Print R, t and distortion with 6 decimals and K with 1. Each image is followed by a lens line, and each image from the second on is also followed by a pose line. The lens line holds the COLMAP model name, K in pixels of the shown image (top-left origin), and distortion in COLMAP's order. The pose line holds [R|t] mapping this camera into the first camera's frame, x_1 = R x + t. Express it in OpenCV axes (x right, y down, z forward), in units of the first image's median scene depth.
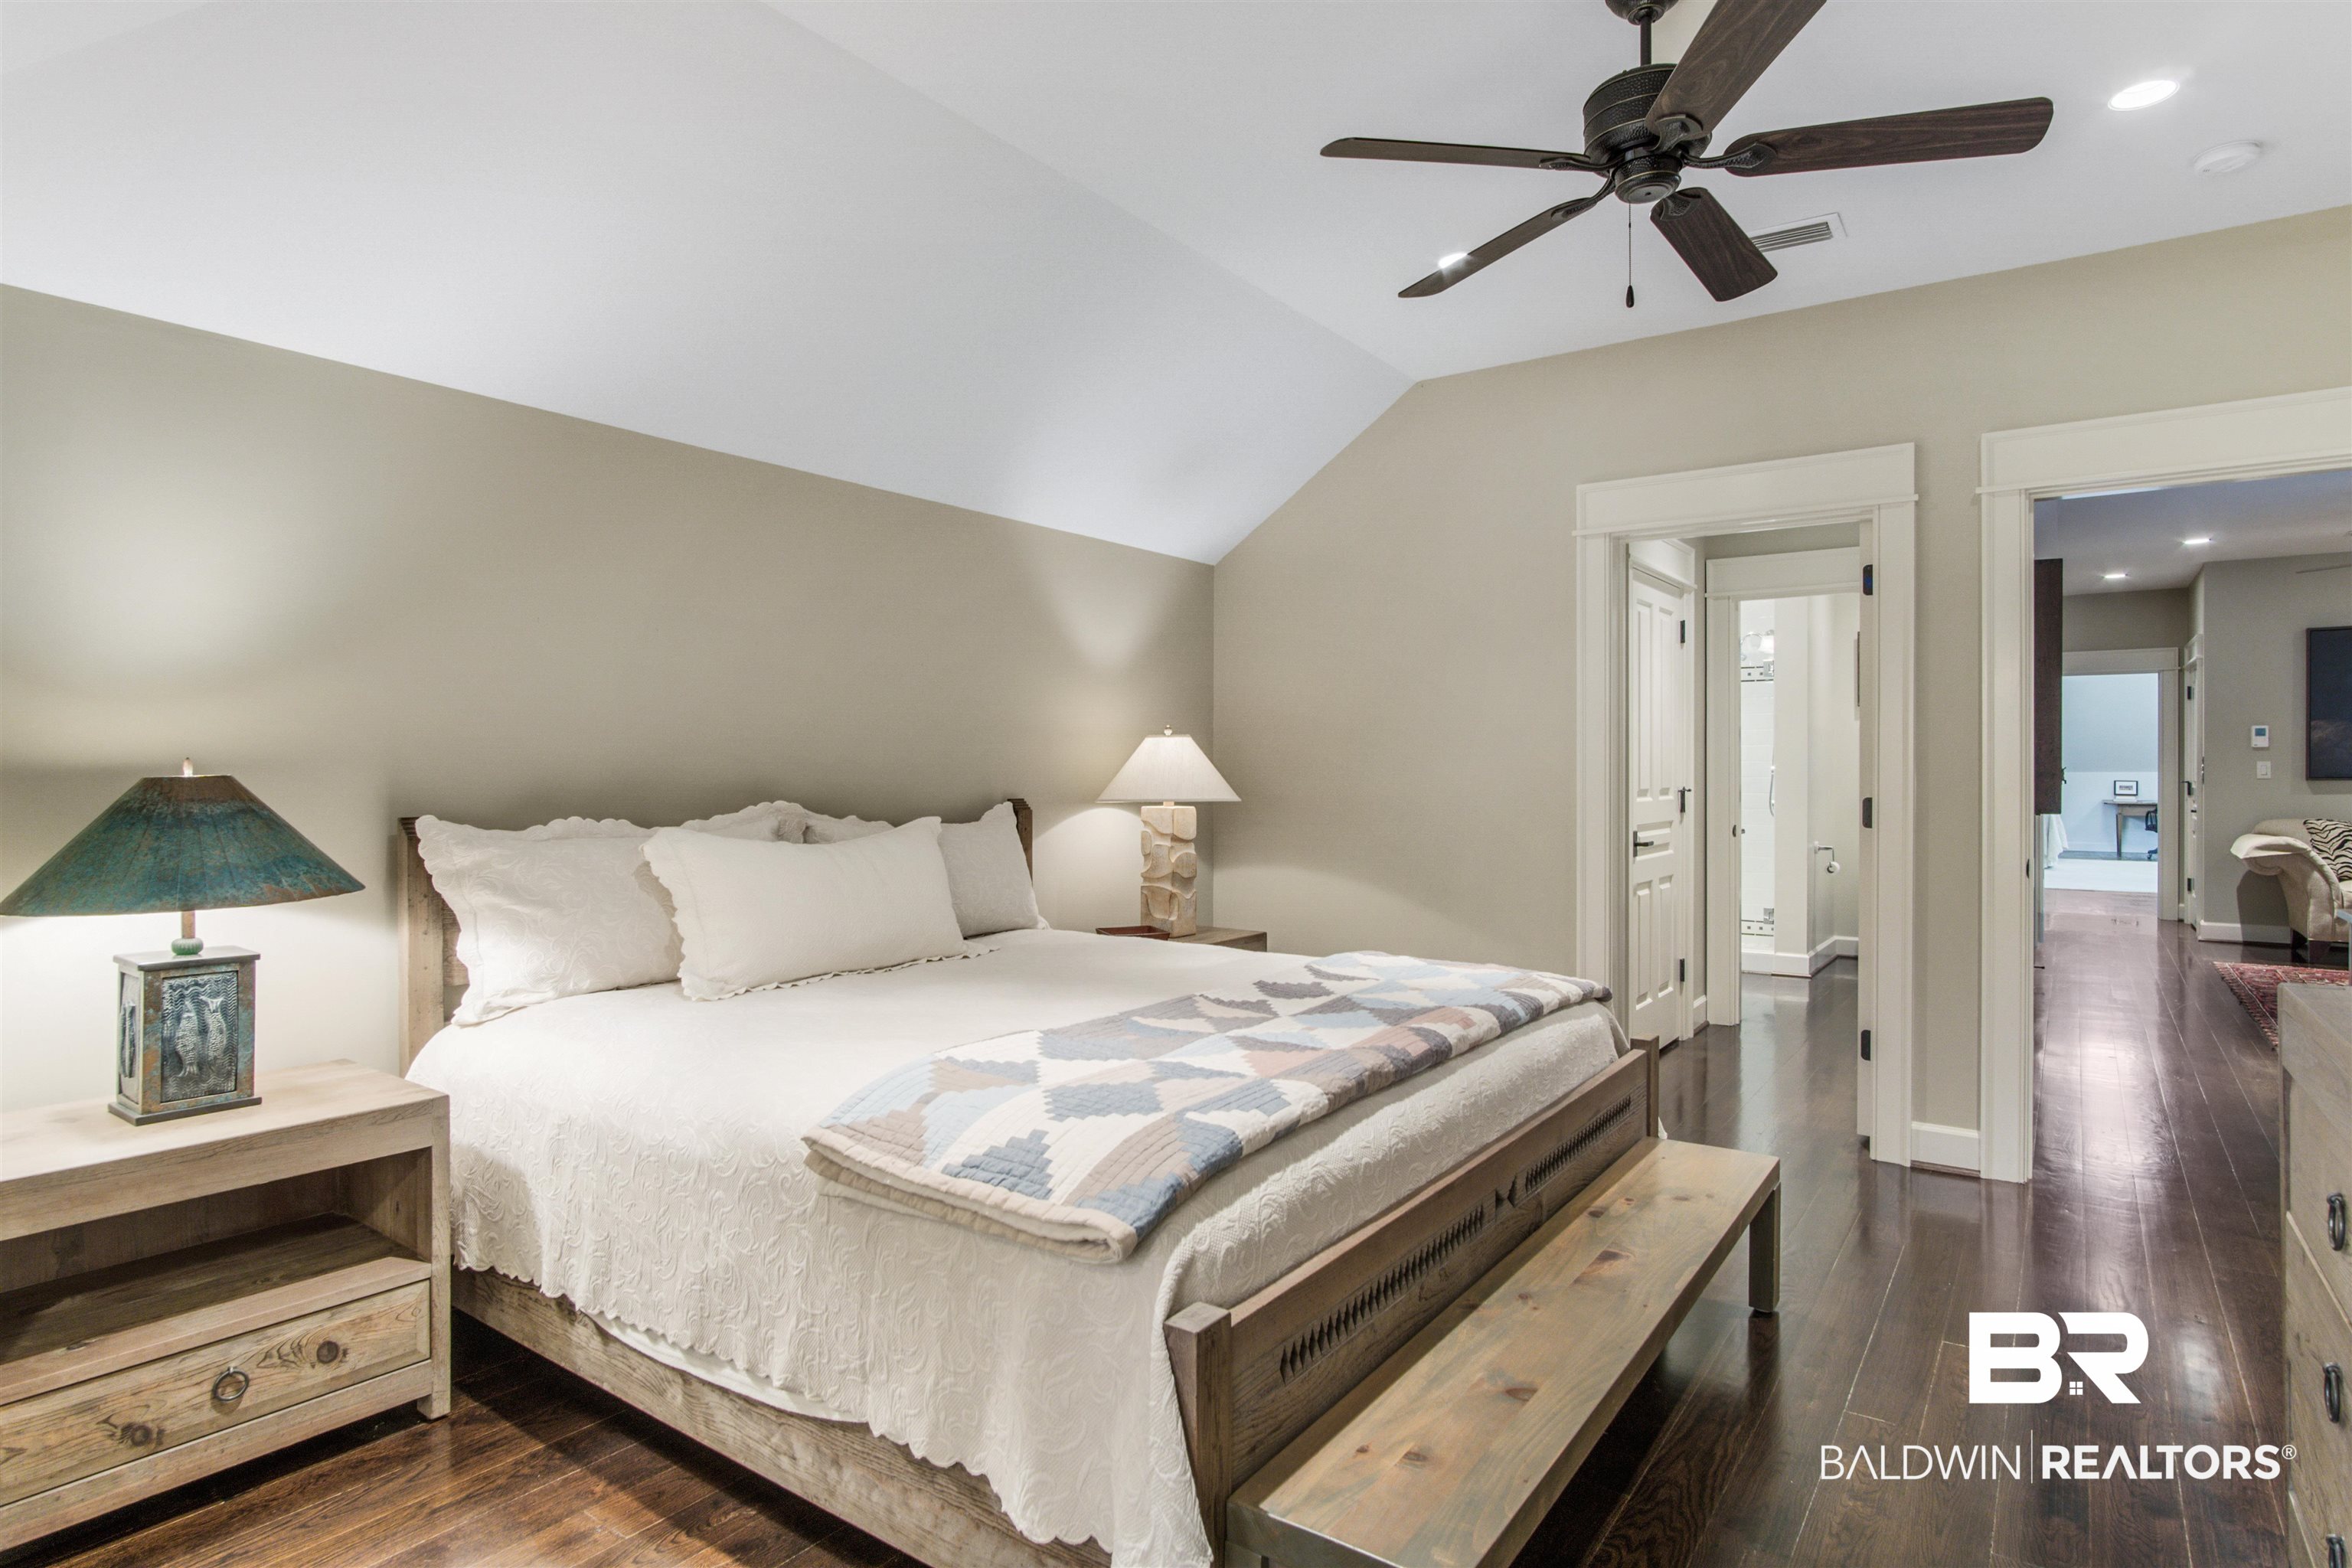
lens RADIAL K [[1257.8, 0, 1171.1], [0, 1257.8, 777.3], [0, 0, 1]] dist [-0.015761, 0.008733]
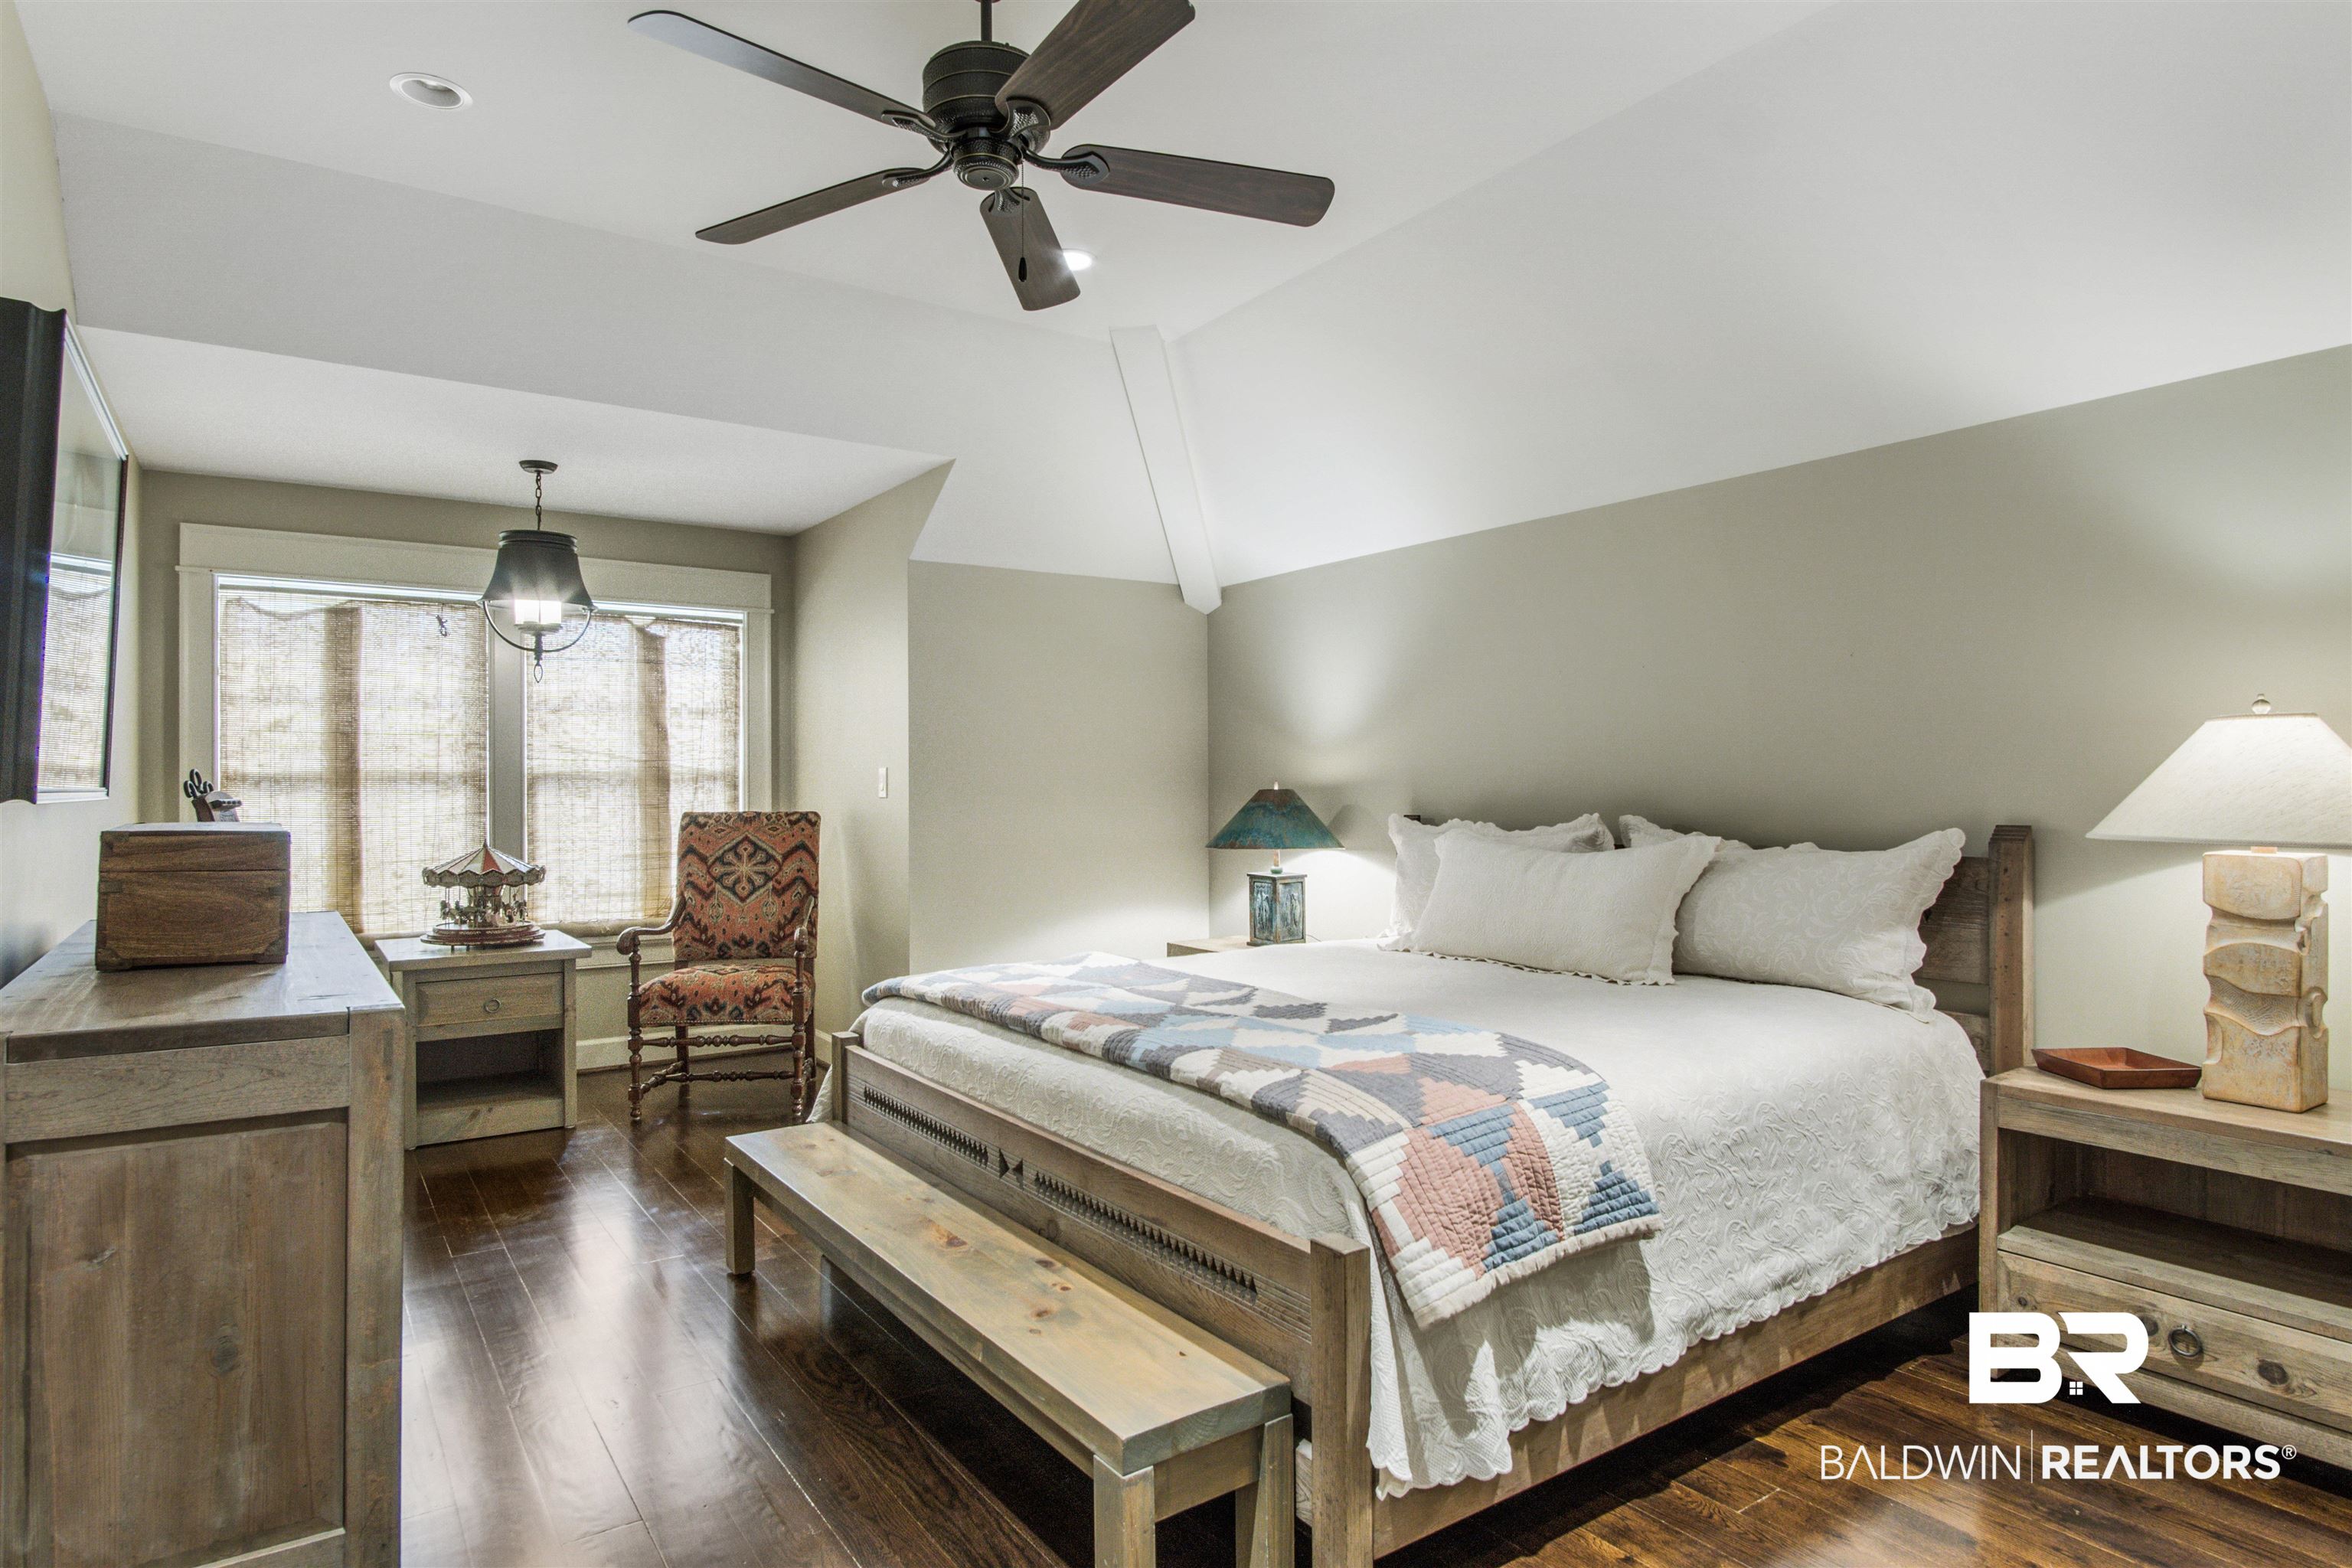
lens RADIAL K [[1257.8, 0, 1163.8], [0, 1257.8, 787.3], [0, 0, 1]] dist [-0.015761, 0.008733]
pose [[-0.327709, -0.003509, -0.944772, 1.284189], [-0.004028, 0.999989, -0.002317, 0.002404], [0.944770, 0.003046, -0.327720, 1.506278]]
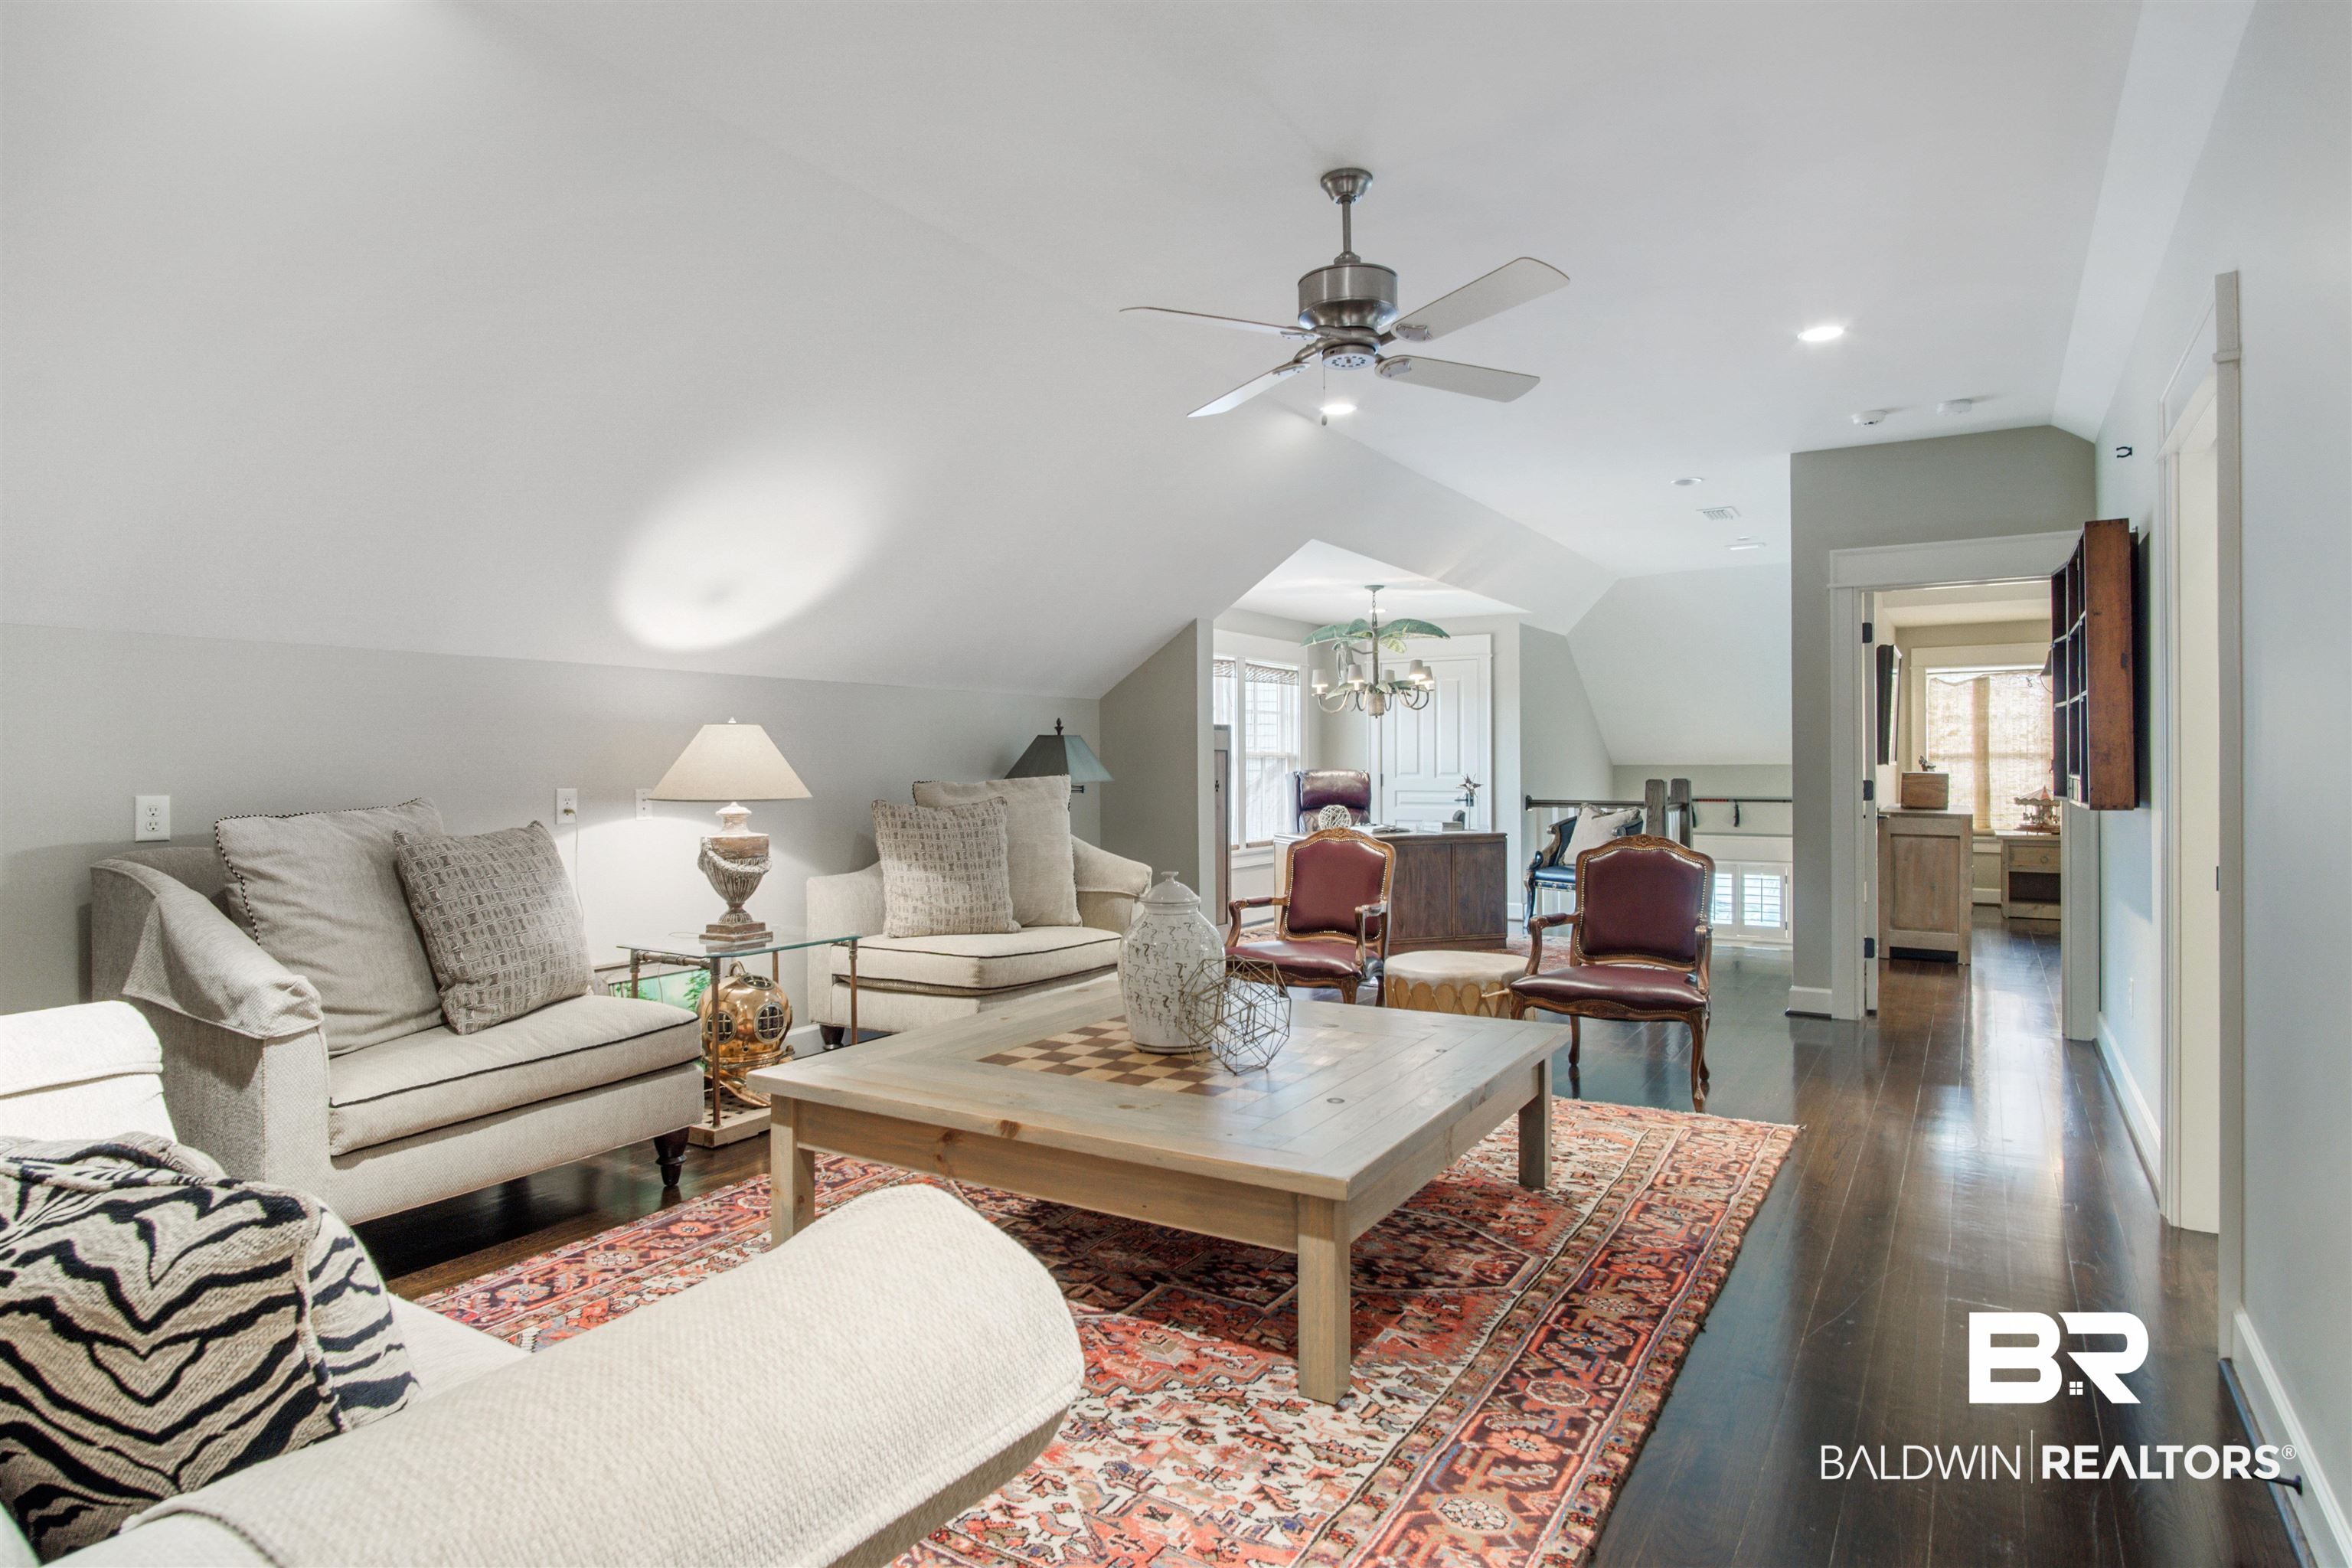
lens RADIAL K [[1257.8, 0, 1164.9], [0, 1257.8, 779.9], [0, 0, 1]] dist [-0.015761, 0.008733]
pose [[-0.998842, 0.002019, -0.048075, 2.865163], [0.001277, 0.999880, 0.015454, 0.000863], [0.048100, 0.015374, -0.998724, 3.816442]]
